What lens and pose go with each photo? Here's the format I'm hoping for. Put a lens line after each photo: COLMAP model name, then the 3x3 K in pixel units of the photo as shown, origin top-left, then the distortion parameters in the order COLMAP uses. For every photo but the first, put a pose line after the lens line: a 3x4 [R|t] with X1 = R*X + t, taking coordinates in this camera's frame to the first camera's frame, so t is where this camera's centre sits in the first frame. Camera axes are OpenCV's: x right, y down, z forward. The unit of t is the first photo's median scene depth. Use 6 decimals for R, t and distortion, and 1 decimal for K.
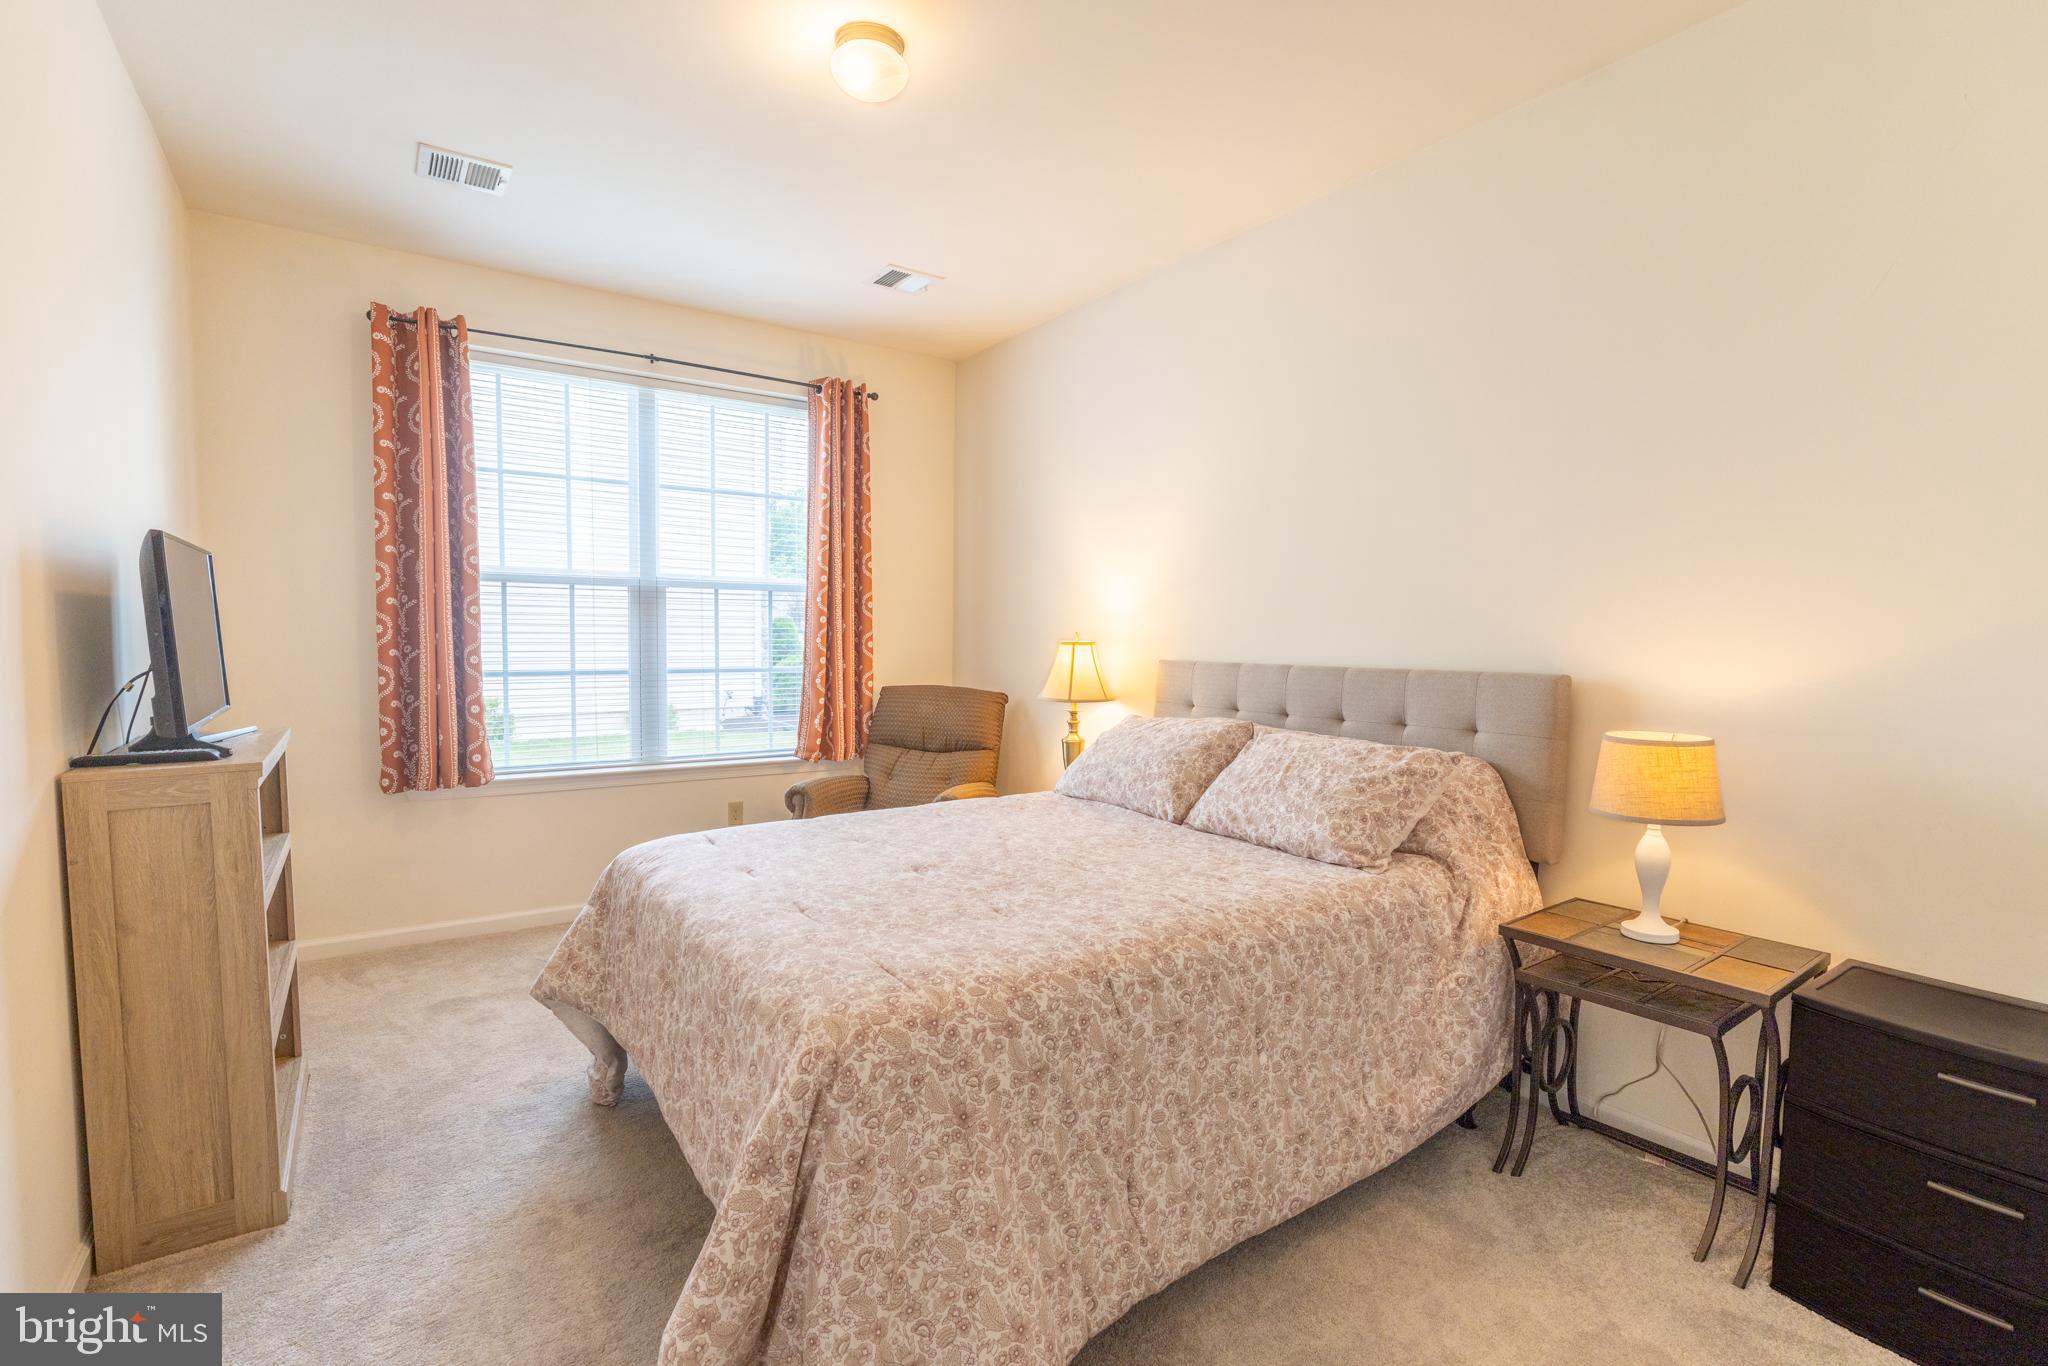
lens RADIAL K [[953.0, 0, 1025.7], [0, 953.0, 690.5], [0, 0, 1]] dist [-0.002384, 0.001325]
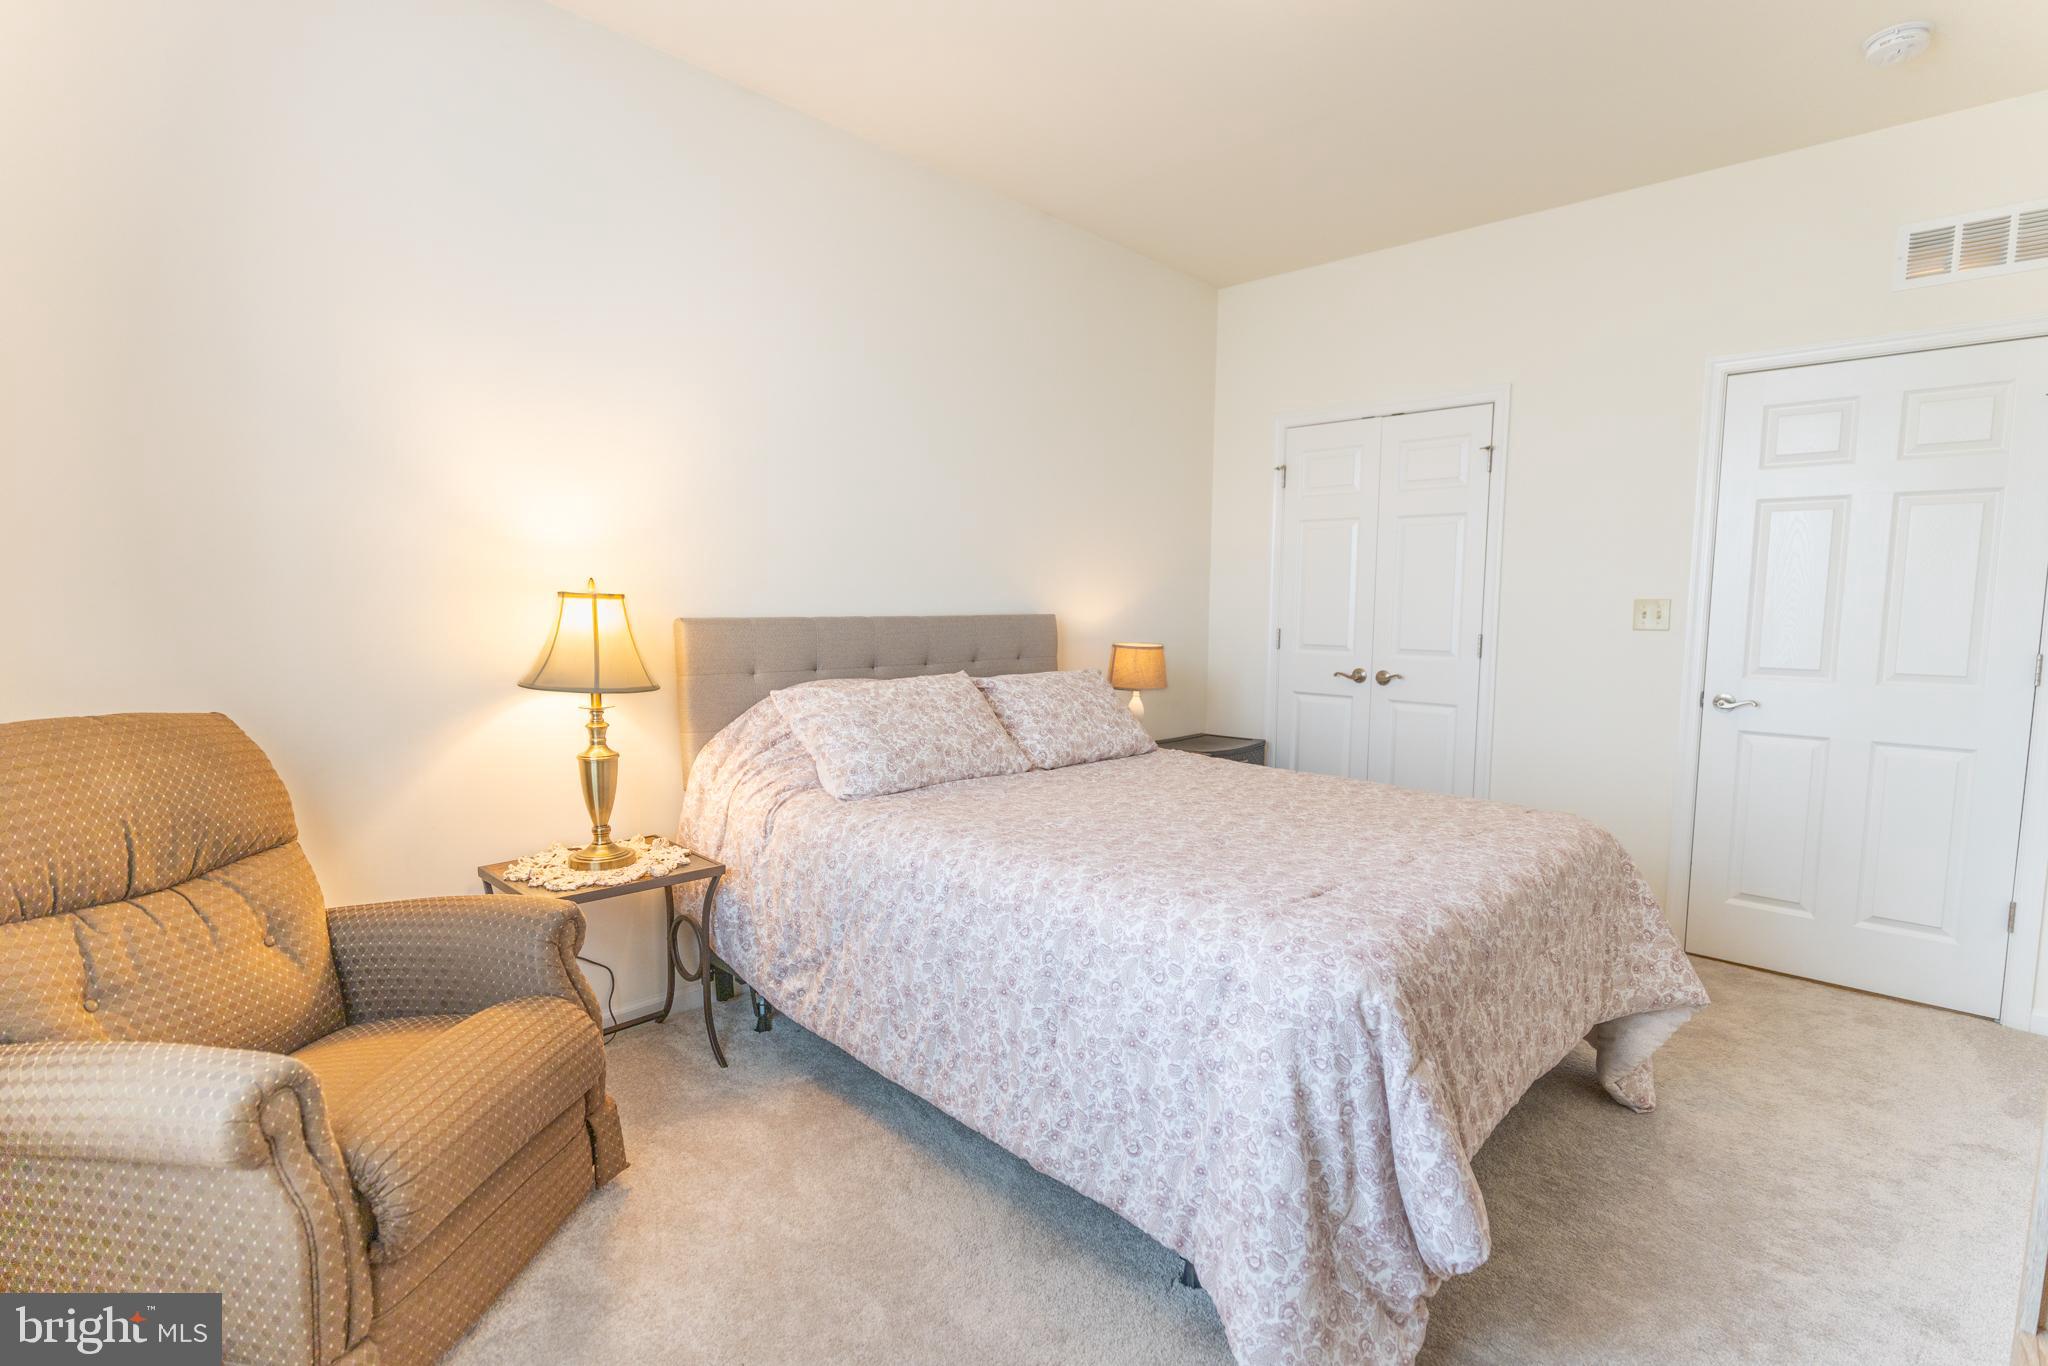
lens RADIAL K [[991.9, 0, 1019.7], [0, 991.9, 692.6], [0, 0, 1]] dist [-0.001724, 0.000823]
pose [[-0.202214, -0.103585, 0.973848, -0.948549], [0.045050, 0.992354, 0.114908, -0.075060], [-0.978305, 0.067107, -0.196001, 1.314583]]
